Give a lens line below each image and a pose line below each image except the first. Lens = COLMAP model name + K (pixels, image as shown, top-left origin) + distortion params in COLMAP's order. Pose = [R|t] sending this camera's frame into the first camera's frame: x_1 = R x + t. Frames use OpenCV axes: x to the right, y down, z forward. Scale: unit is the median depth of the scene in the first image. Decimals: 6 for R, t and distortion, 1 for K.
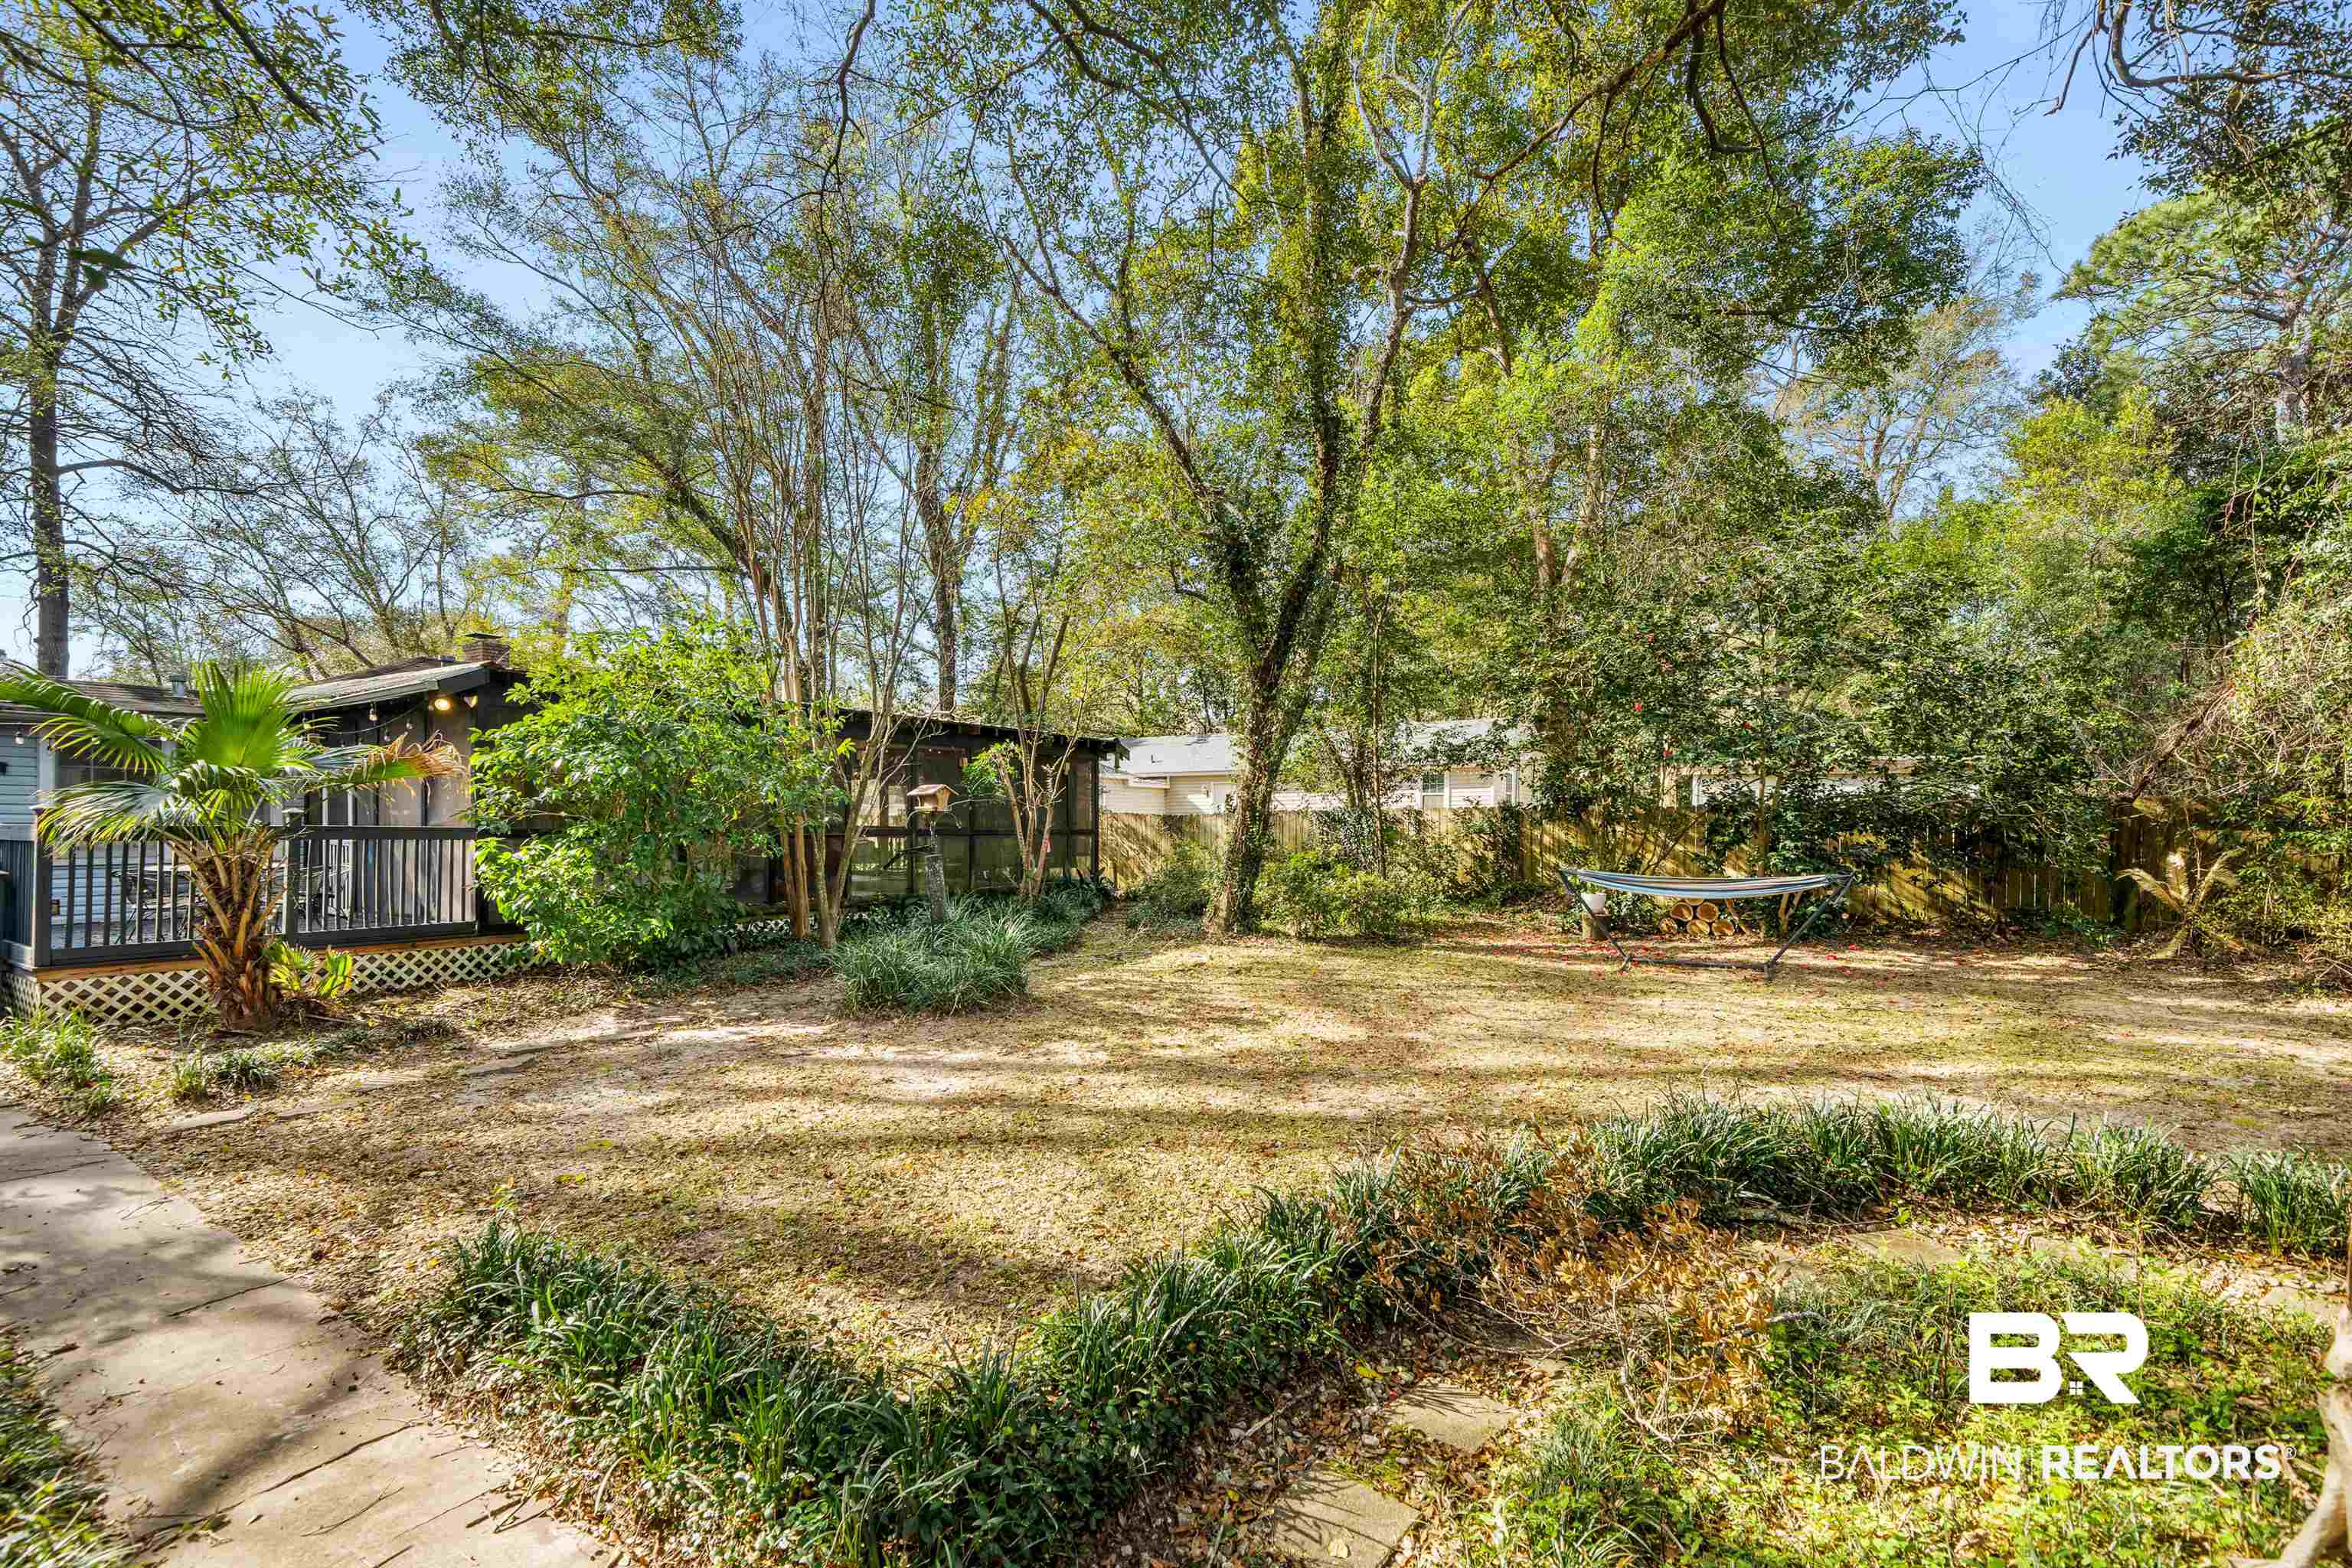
lens RADIAL K [[1045.5, 0, 1171.5], [0, 1045.5, 796.2], [0, 0, 1]] dist [0.000542, 0.000624]
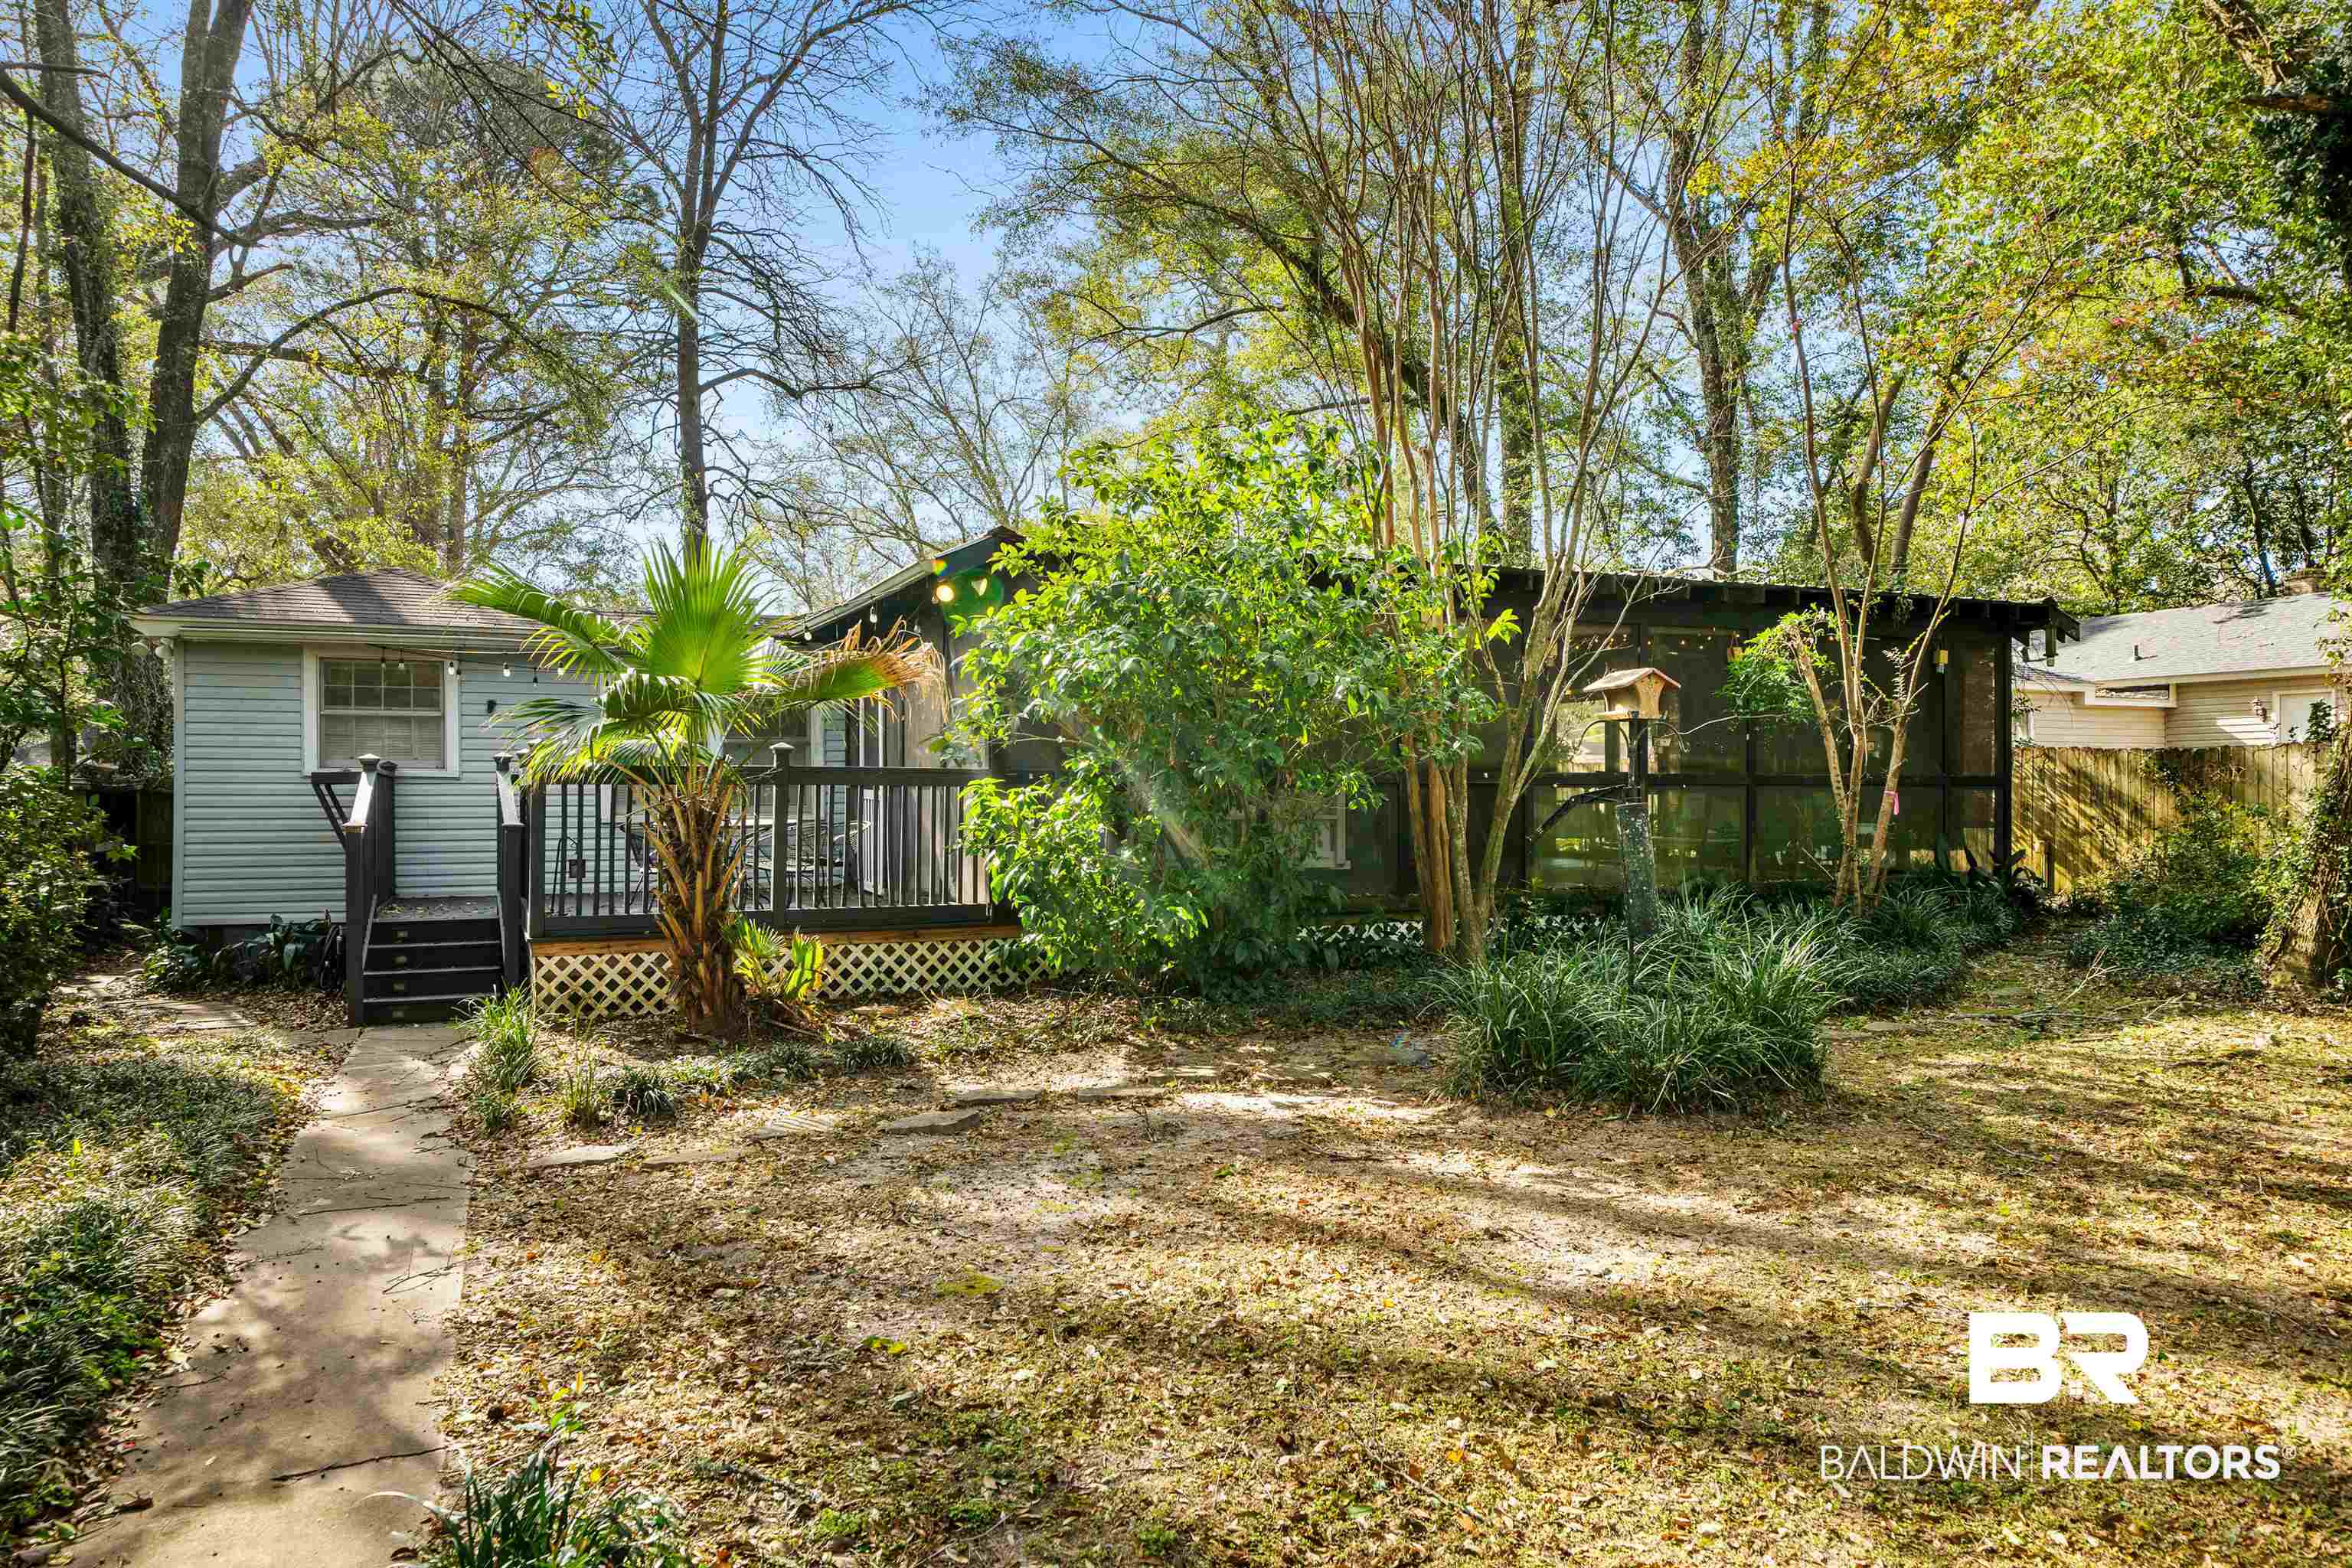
lens RADIAL K [[1616.8, 0, 1175.5], [0, 1616.8, 790.7], [0, 0, 1]] dist [0.003567, 0.003376]
pose [[0.848555, -0.002883, -0.529099, 0.006046], [0.016206, 0.999658, 0.020544, 0.027213], [0.528858, -0.026008, 0.848312, 0.177371]]
